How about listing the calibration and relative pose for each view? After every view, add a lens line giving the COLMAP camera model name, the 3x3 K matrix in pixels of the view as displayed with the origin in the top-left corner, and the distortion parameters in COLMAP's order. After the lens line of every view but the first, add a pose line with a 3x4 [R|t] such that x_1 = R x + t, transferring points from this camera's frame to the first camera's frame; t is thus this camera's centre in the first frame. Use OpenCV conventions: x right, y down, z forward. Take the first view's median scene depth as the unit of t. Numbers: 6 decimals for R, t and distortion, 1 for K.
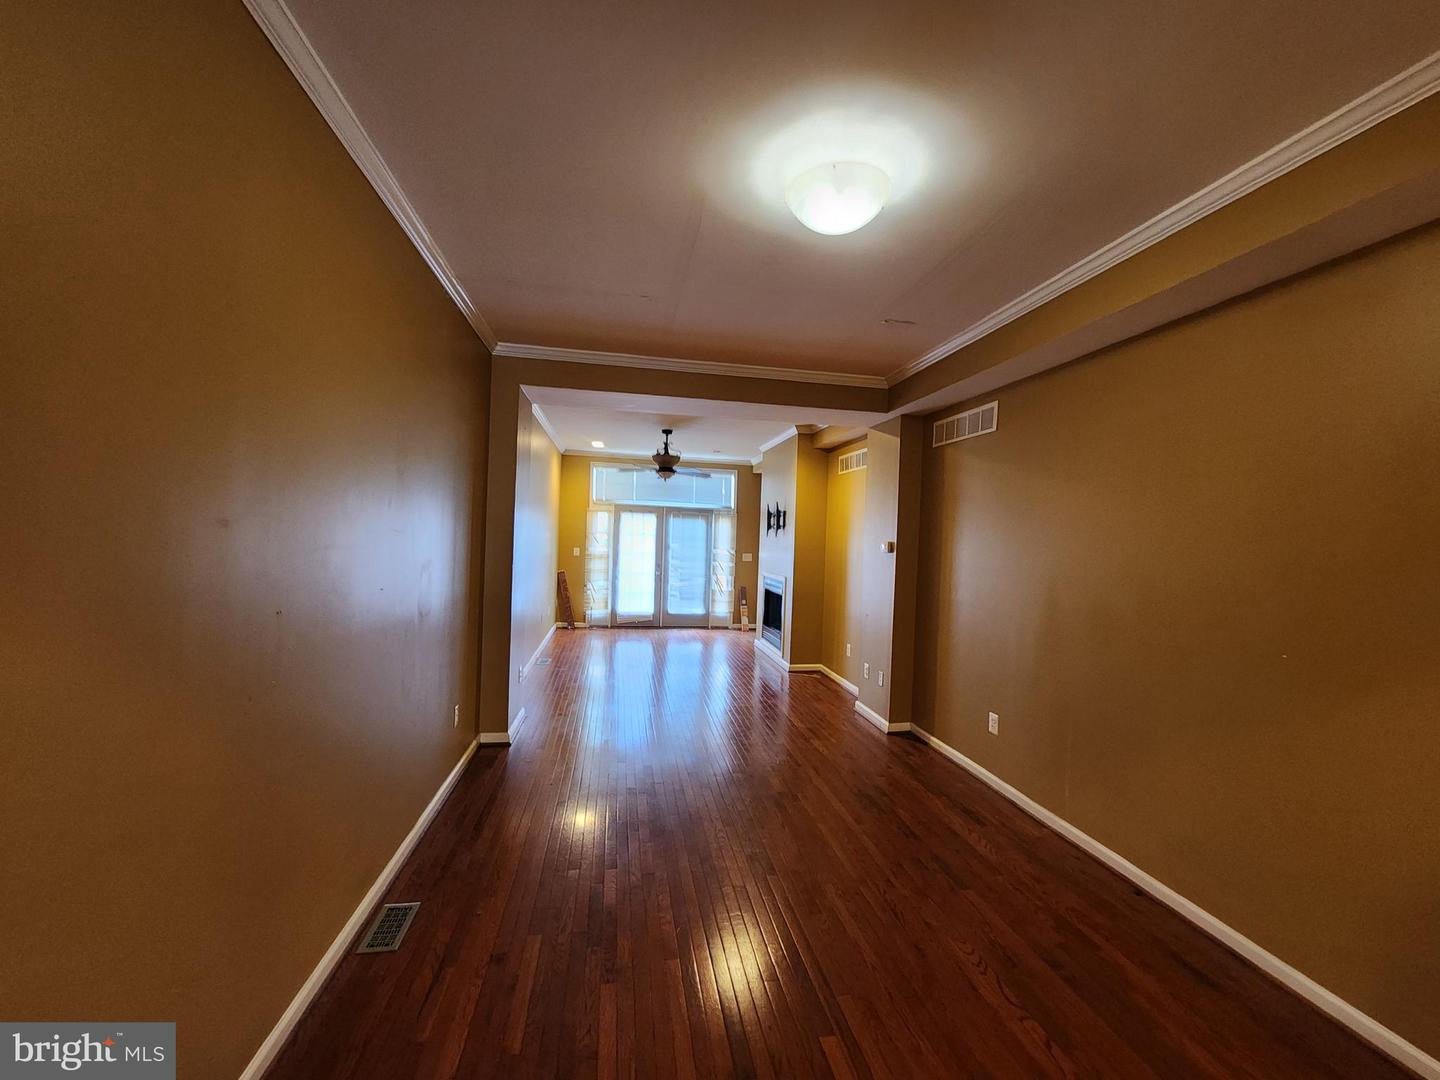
lens RADIAL K [[594.6, 0, 729.2], [0, 594.6, 542.0], [0, 0, 1]] dist [-0.004337, 0.001612]
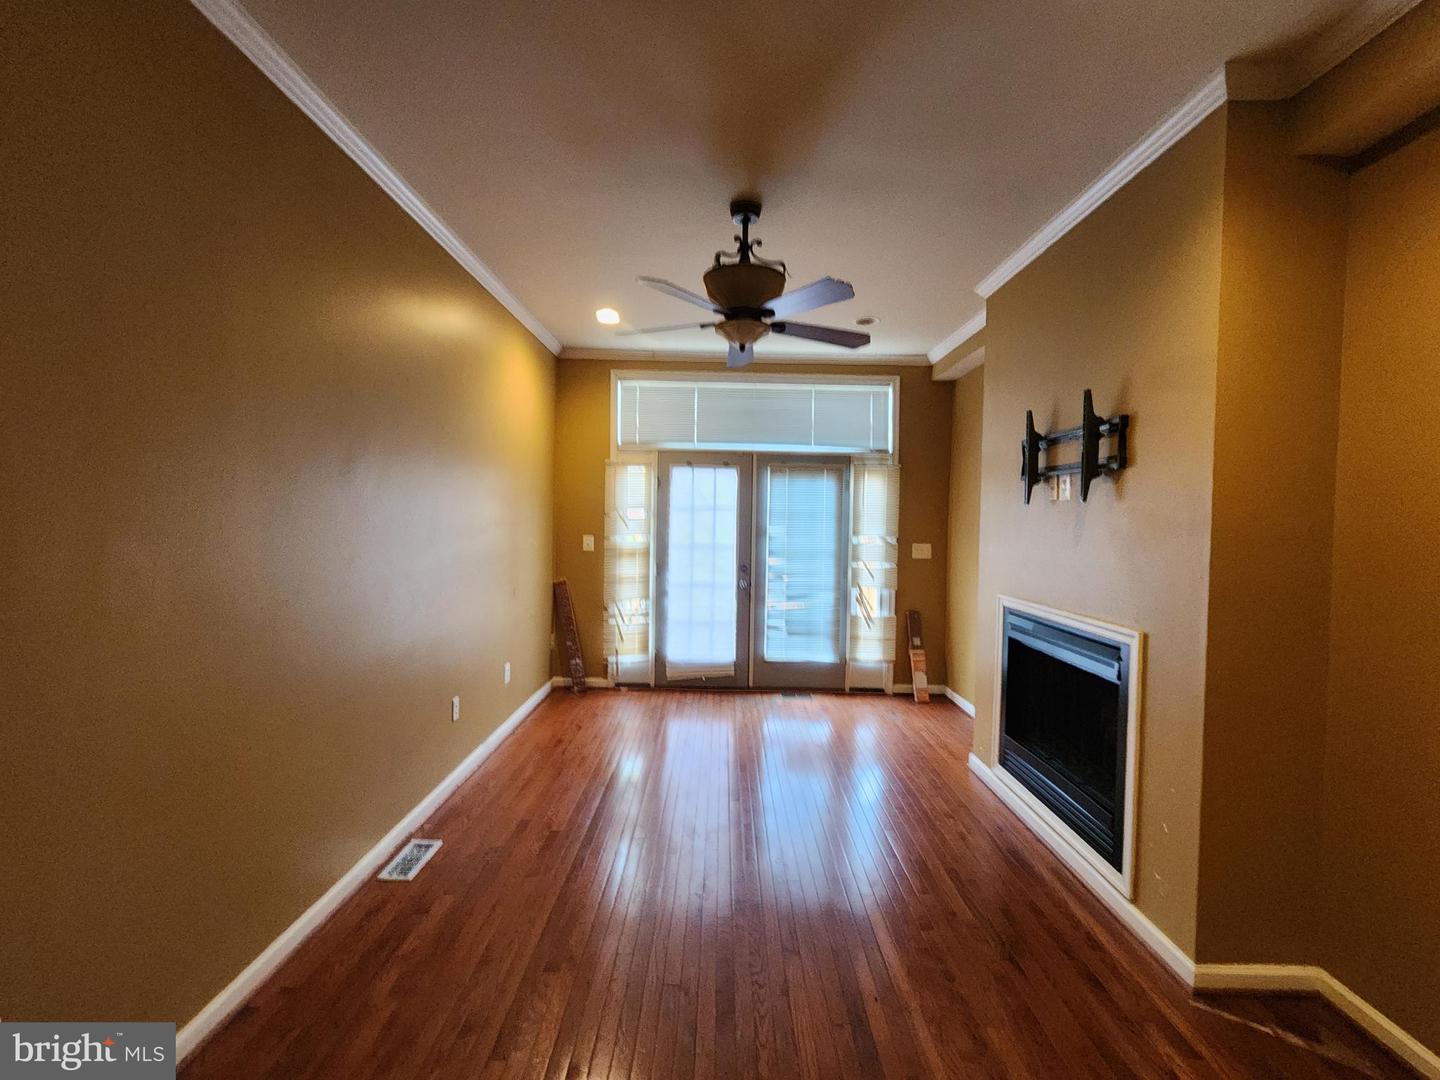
lens RADIAL K [[594.6, 0, 725.5], [0, 594.6, 539.0], [0, 0, 1]] dist [-0.004337, 0.001612]
pose [[0.983282, -0.009833, -0.181824, -0.042177], [0.014541, 0.999592, 0.024575, 0.001319], [0.181508, -0.026808, 0.983024, 0.501842]]
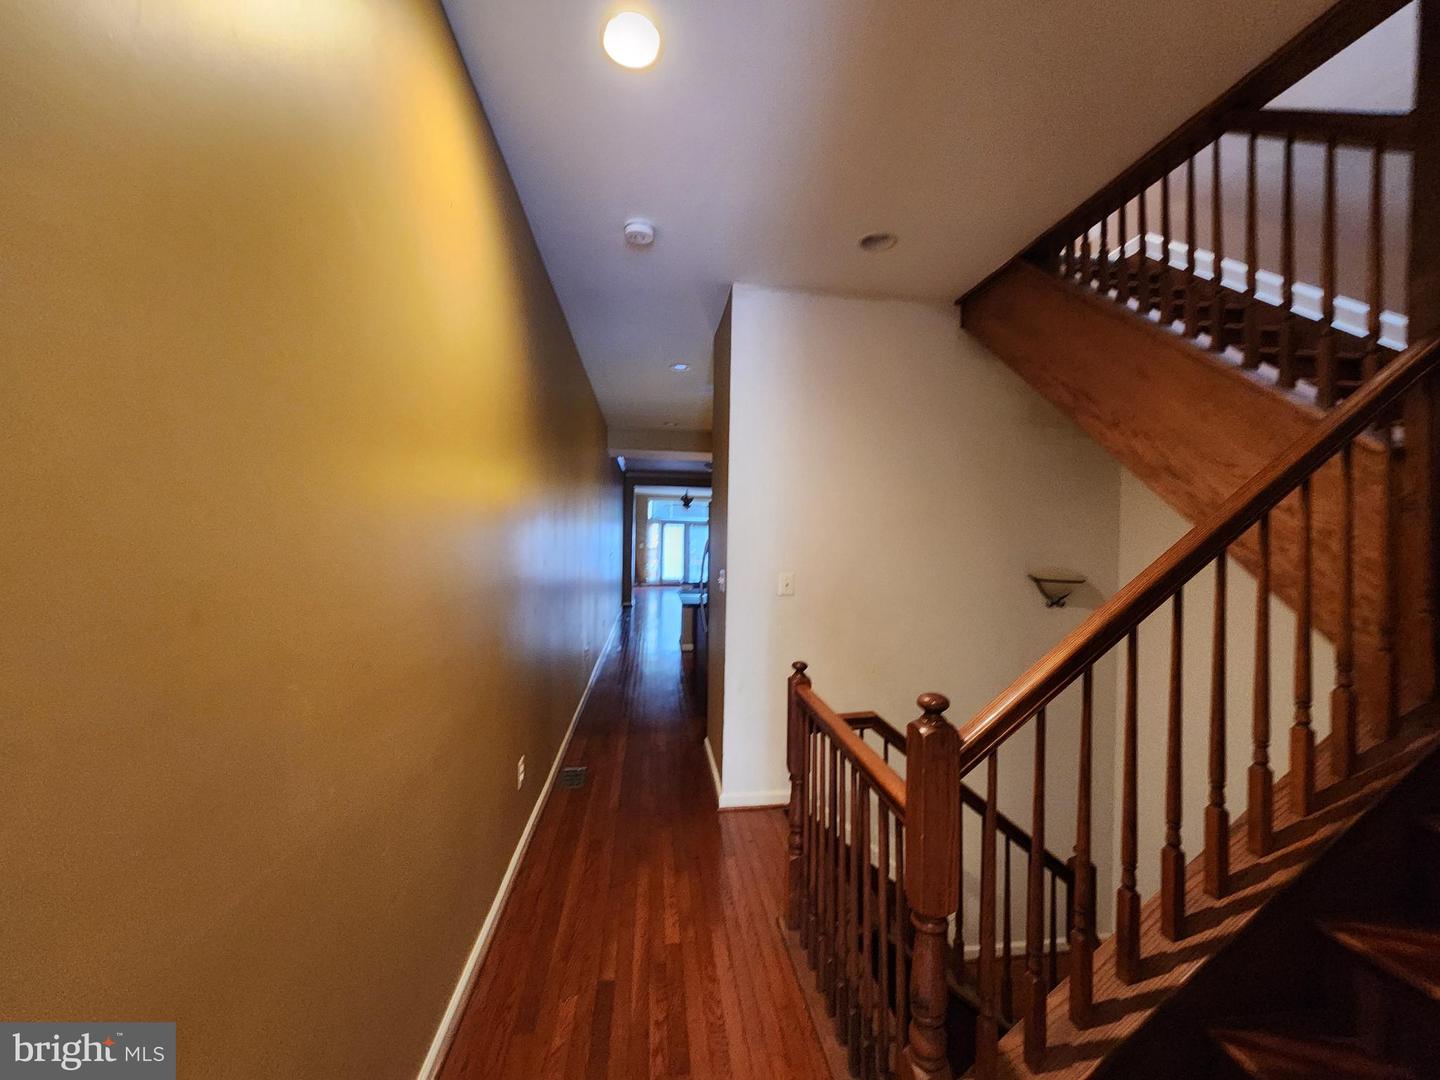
lens RADIAL K [[594.6, 0, 722.8], [0, 594.6, 536.5], [0, 0, 1]] dist [-0.004337, 0.001612]
pose [[0.997839, -0.014844, -0.064006, 0.120543], [0.013228, 0.999585, -0.025595, 0.037262], [0.064359, 0.024693, 0.997621, -0.852535]]
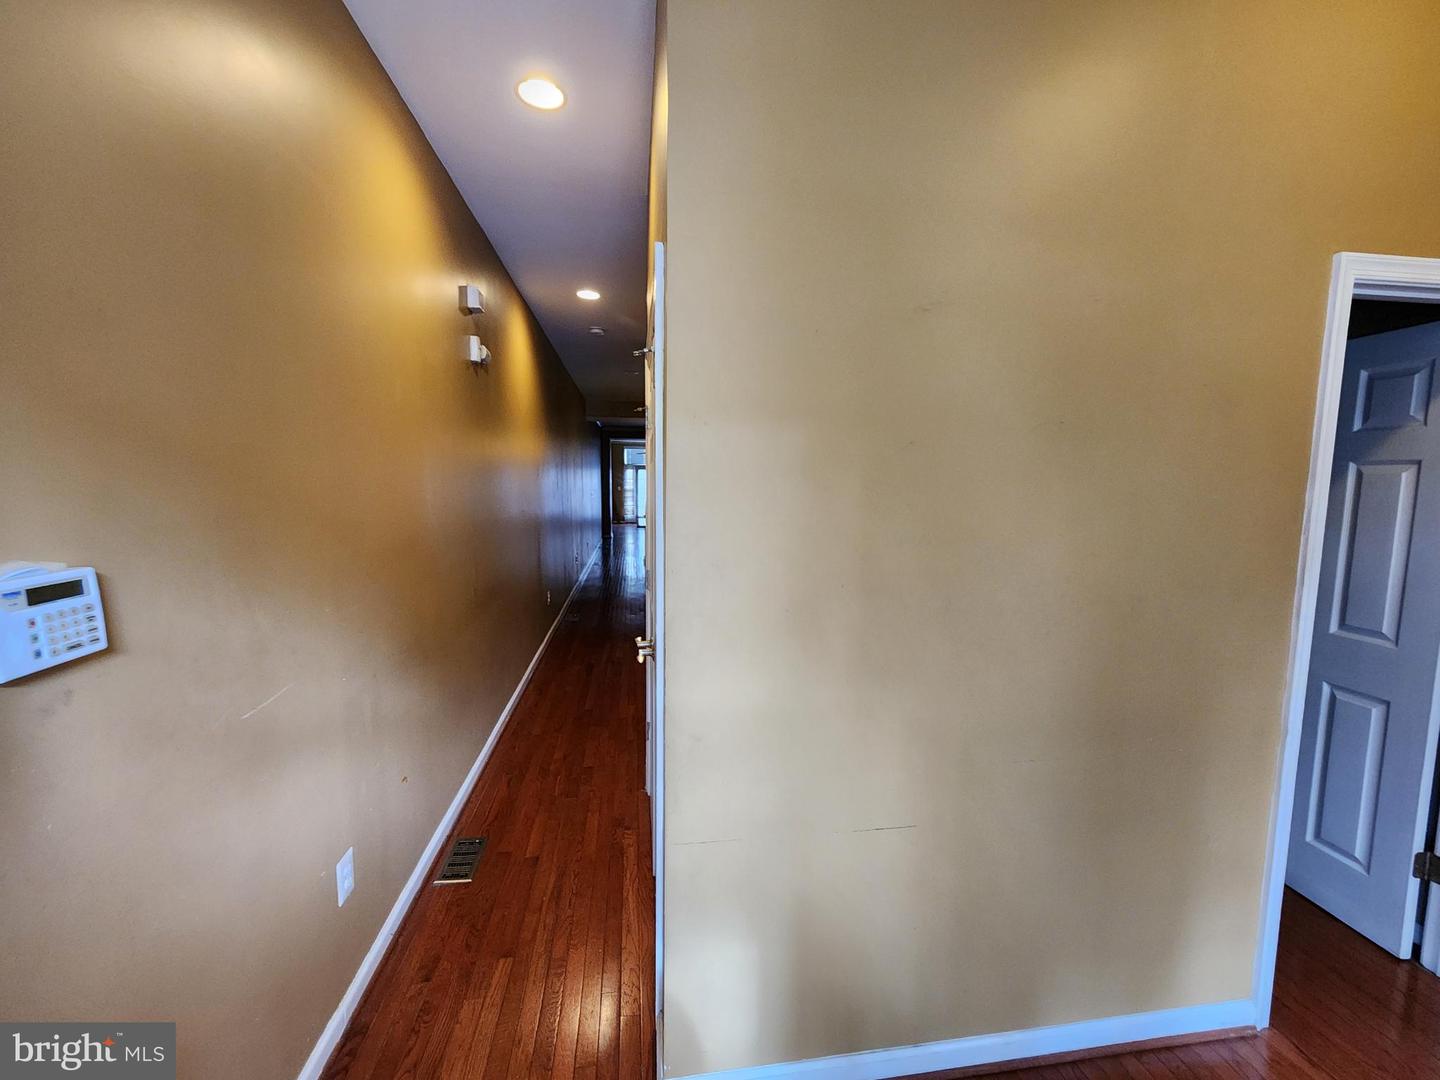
lens RADIAL K [[594.6, 0, 718.6], [0, 594.6, 540.1], [0, 0, 1]] dist [-0.004337, 0.001612]
pose [[0.998710, -0.020682, -0.046378, 0.199370], [0.024257, 0.996666, 0.077898, 0.043826], [0.044613, -0.078923, 0.995882, -1.139994]]
